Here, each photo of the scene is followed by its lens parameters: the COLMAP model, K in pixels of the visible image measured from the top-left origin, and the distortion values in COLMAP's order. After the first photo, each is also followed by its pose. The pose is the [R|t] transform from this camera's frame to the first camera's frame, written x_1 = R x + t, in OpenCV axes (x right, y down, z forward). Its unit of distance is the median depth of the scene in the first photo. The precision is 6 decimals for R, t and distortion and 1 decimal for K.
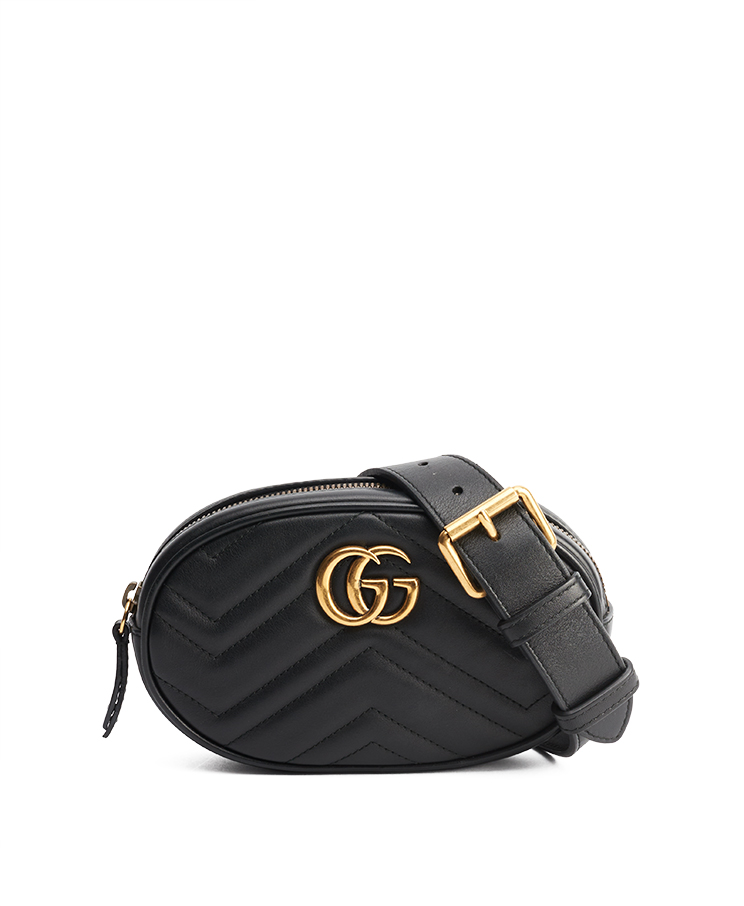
lens RADIAL K [[2611.6, 0, 378.8], [0, 2611.6, 457.4], [0, 0, 1]] dist [-0.147554, 0.000000]
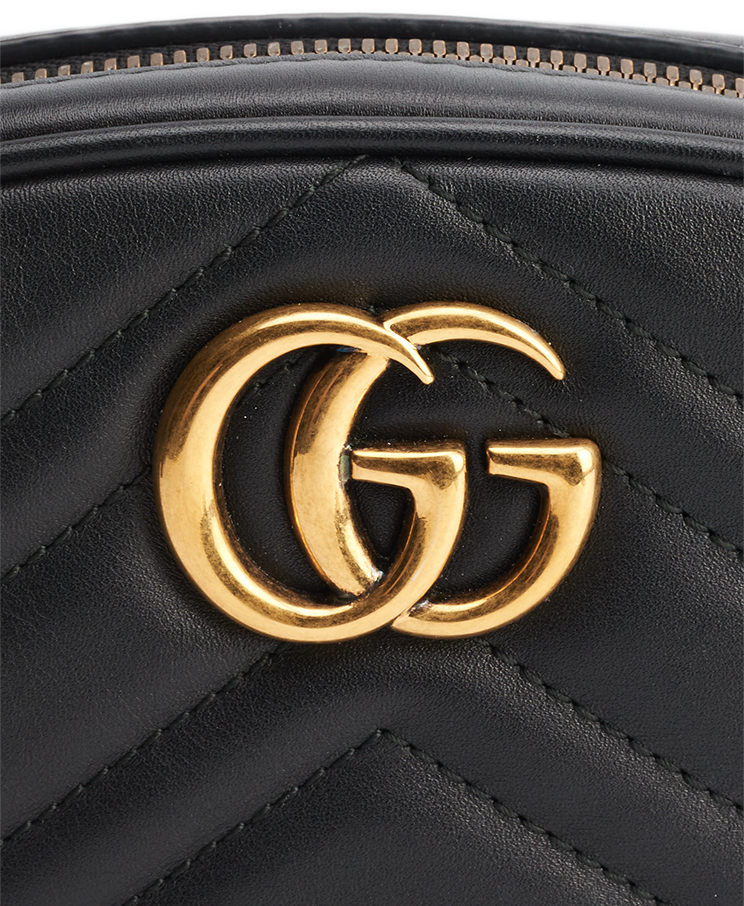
lens RADIAL K [[2611.6, 0, 369.3], [0, 2611.6, 452.1], [0, 0, 1]] dist [-0.147554, 0.000000]
pose [[0.997230, 0.002366, 0.074345, -0.022575], [-0.008876, 0.996137, 0.087359, 0.026712], [-0.073851, -0.087777, 0.993399, 0.768319]]
